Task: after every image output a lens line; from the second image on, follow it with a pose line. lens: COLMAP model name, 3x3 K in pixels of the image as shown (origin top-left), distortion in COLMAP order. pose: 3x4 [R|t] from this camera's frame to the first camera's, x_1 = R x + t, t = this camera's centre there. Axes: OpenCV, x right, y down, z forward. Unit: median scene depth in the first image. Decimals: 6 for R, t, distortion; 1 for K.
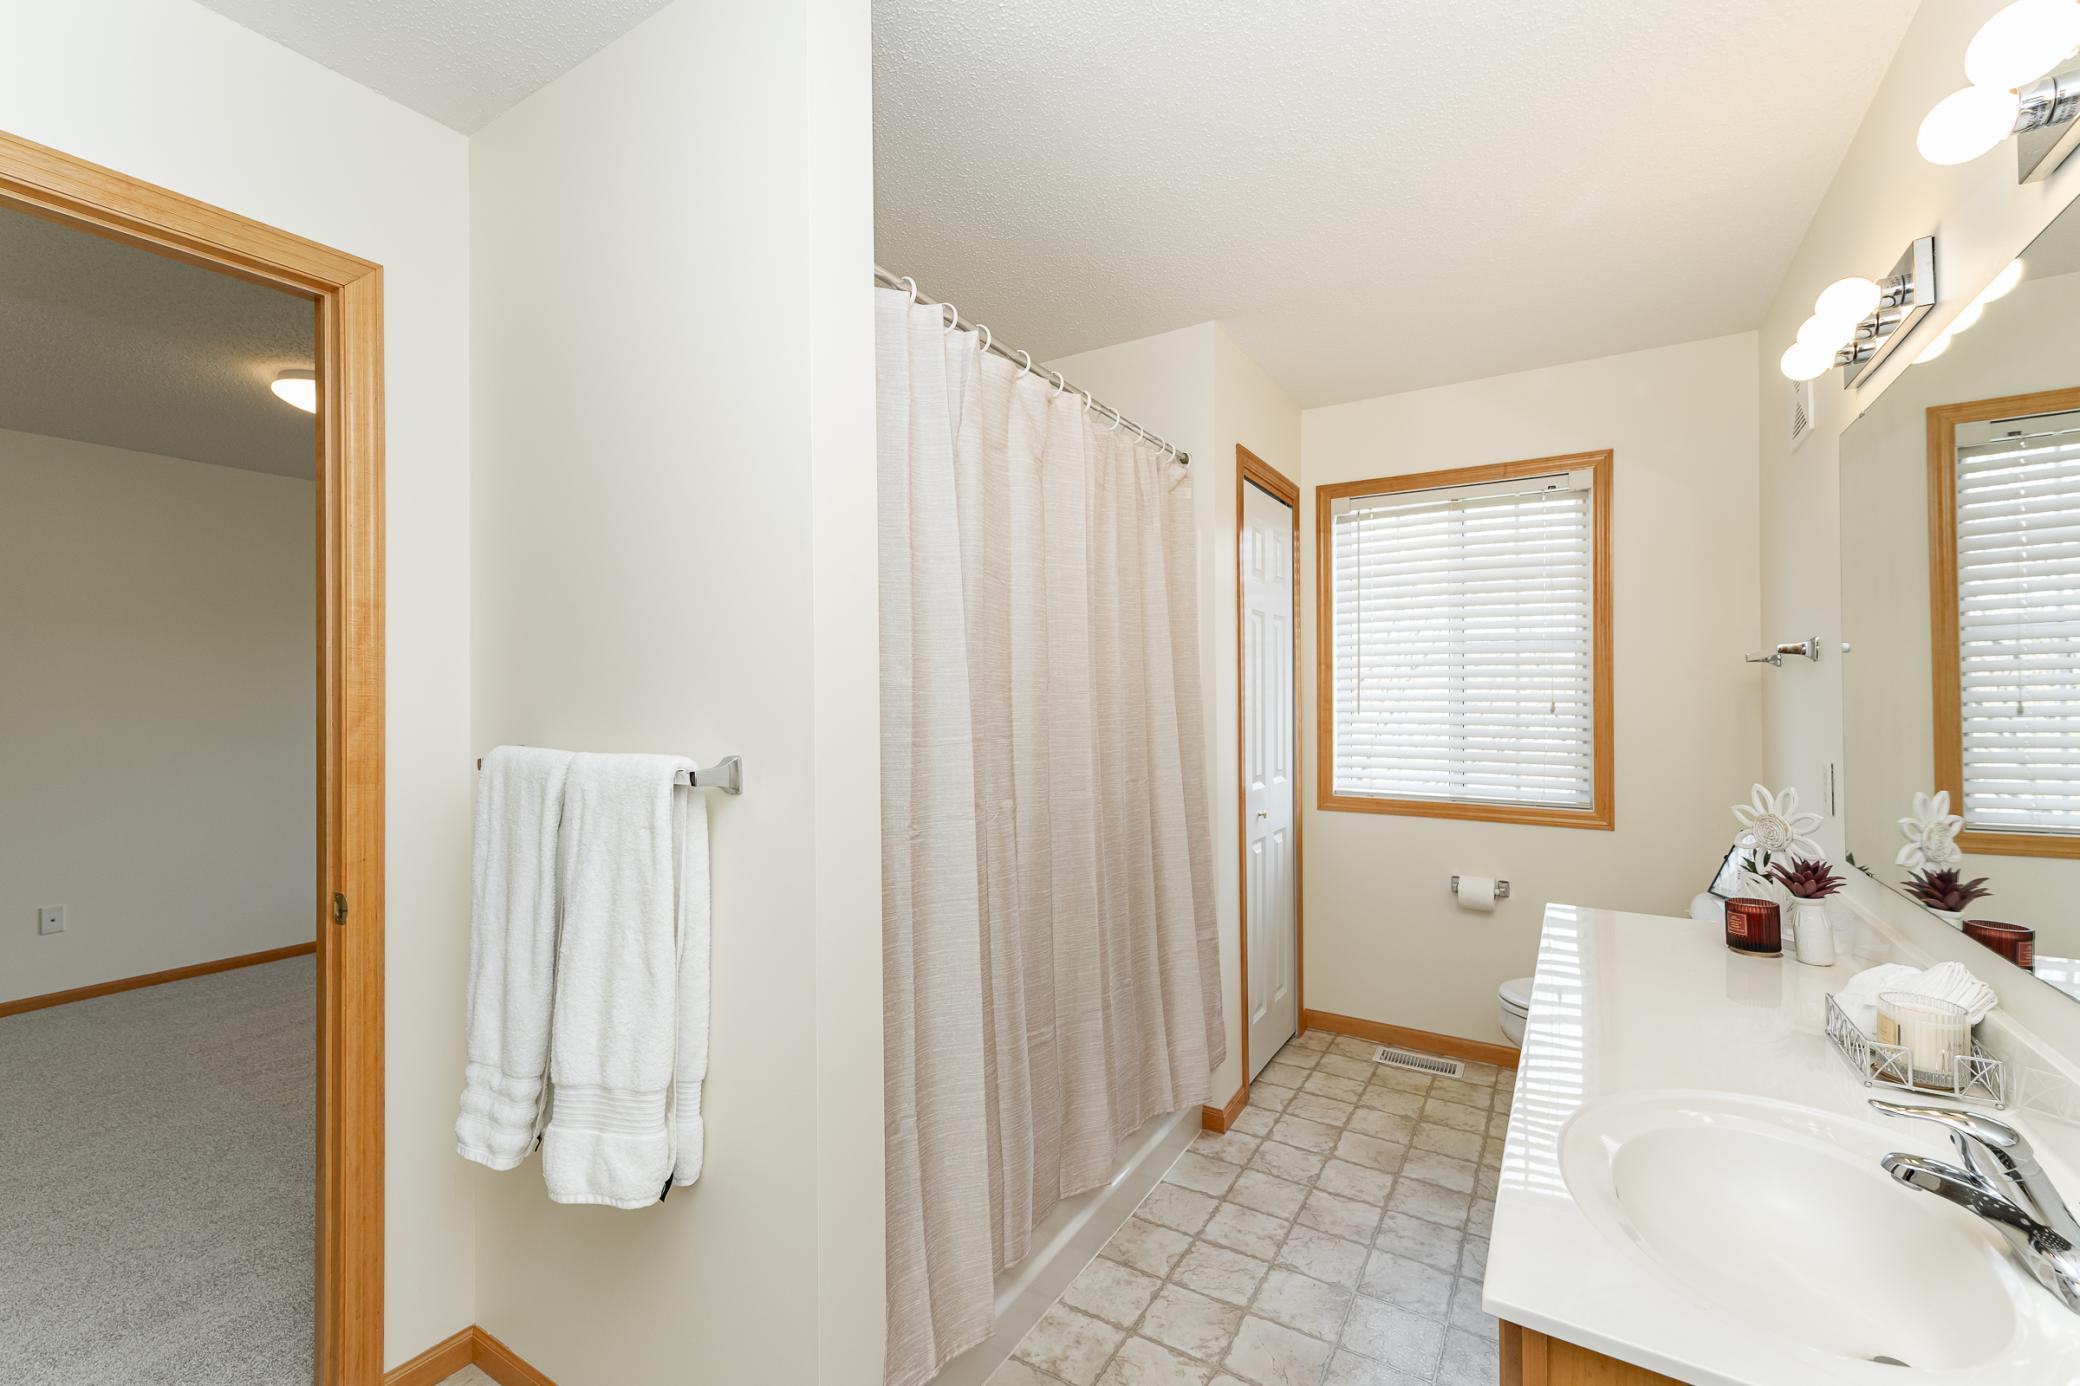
lens RADIAL K [[838.2, 0, 1044.3], [0, 838.2, 685.5], [0, 0, 1]] dist [-0.000164, 0.000003]
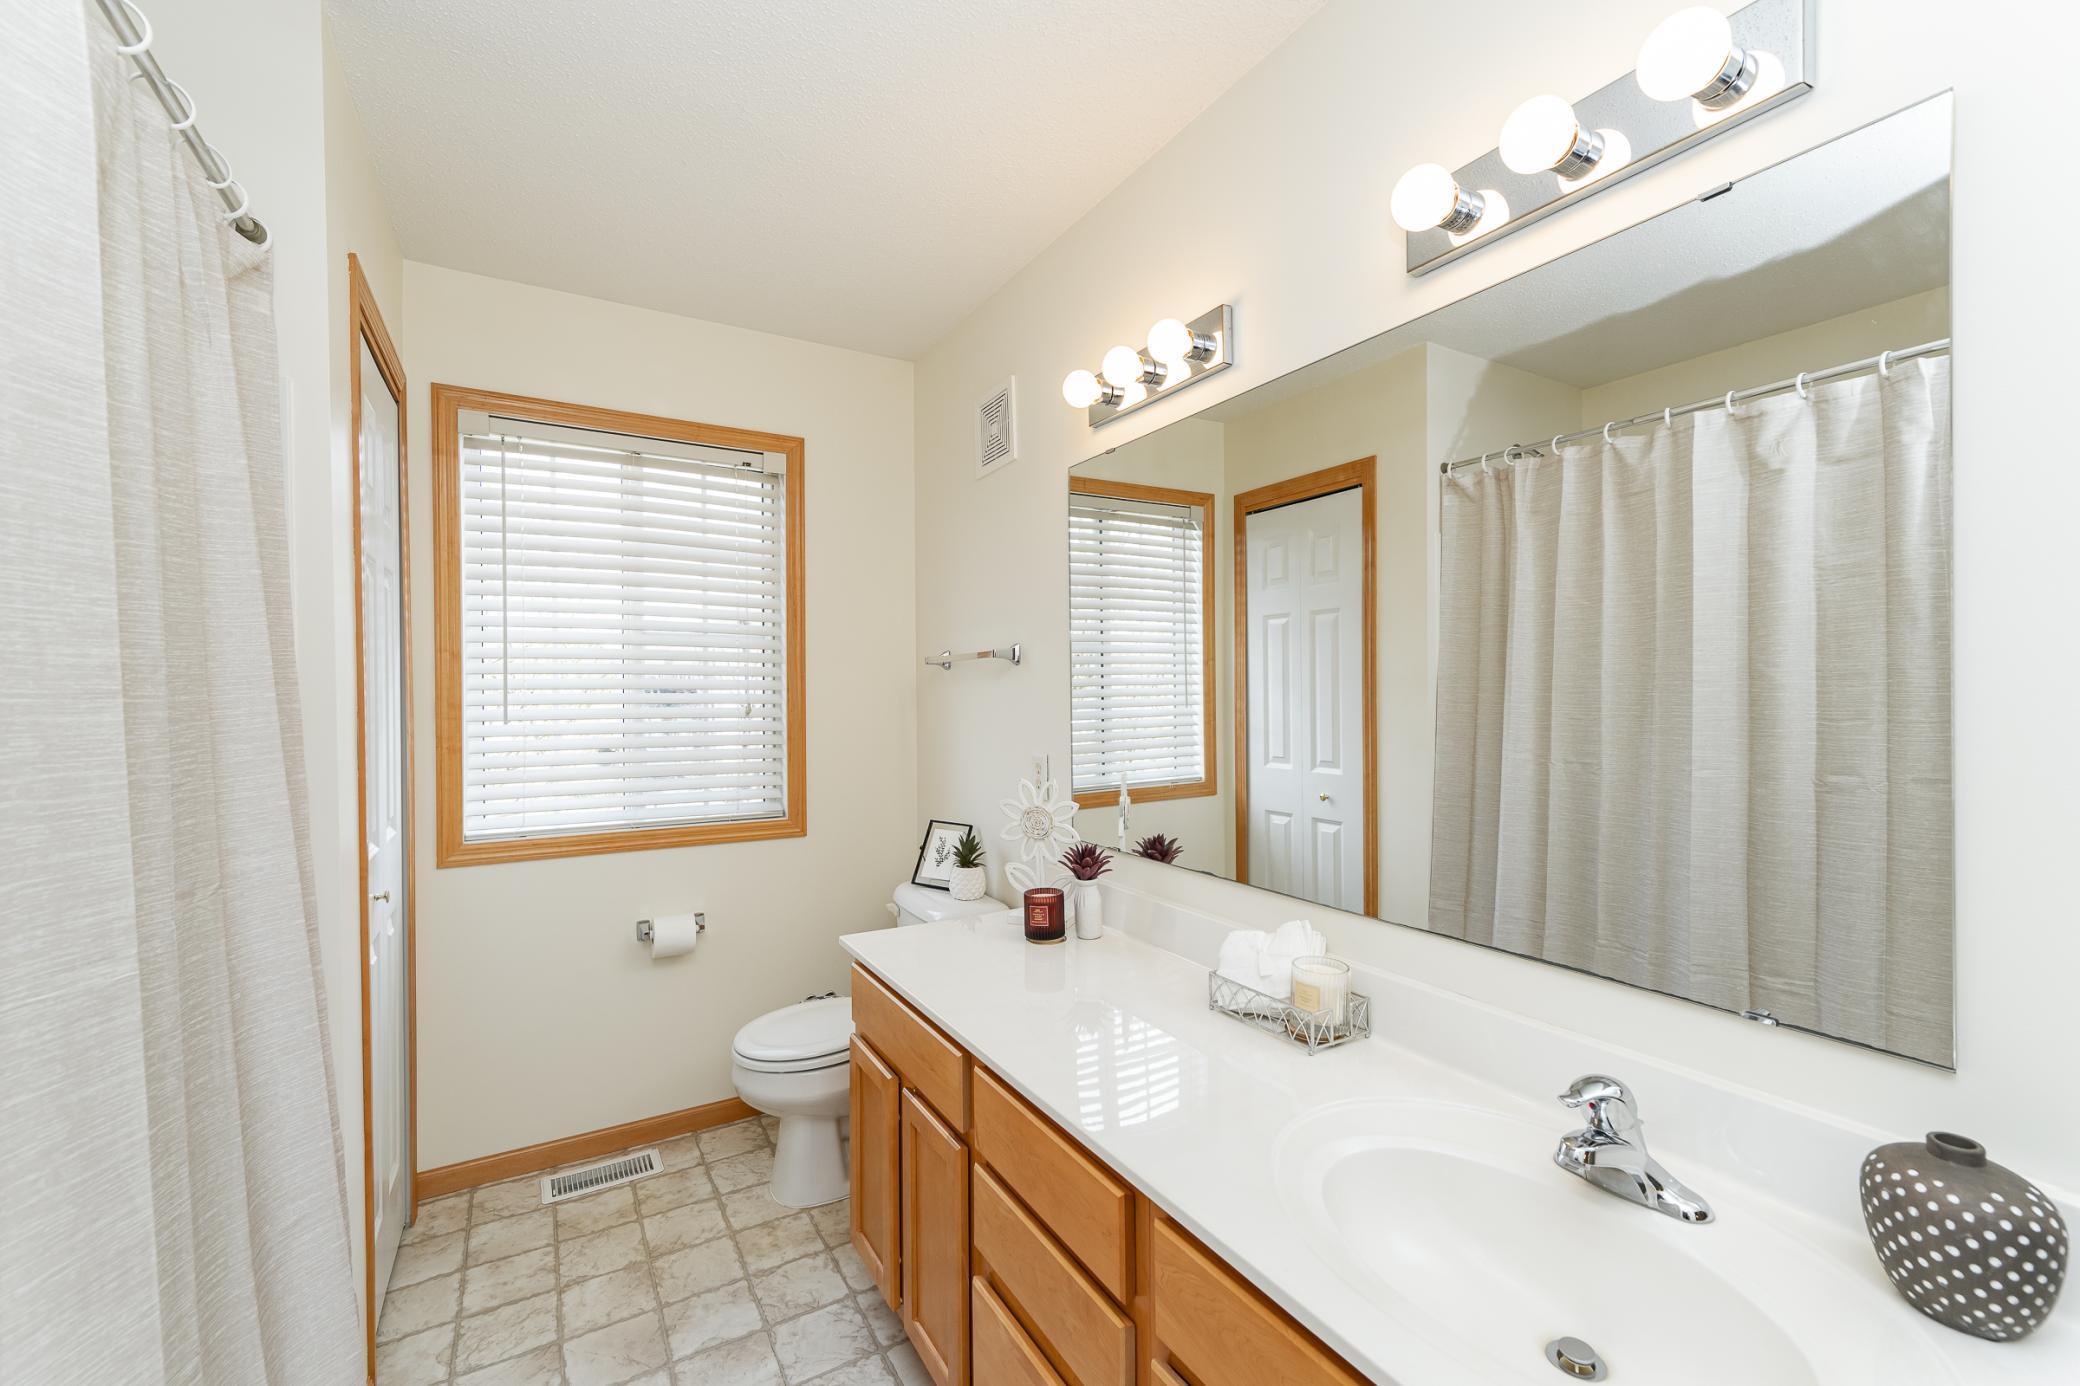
lens RADIAL K [[860.0, 0, 1038.0], [0, 860.0, 697.1], [0, 0, 1]] dist [0.009534, 0.000366]
pose [[0.472805, -0.006440, 0.881144, -0.063186], [-0.006296, 0.999923, 0.010686, 0.001180], [-0.881145, -0.010600, 0.472728, 0.293731]]
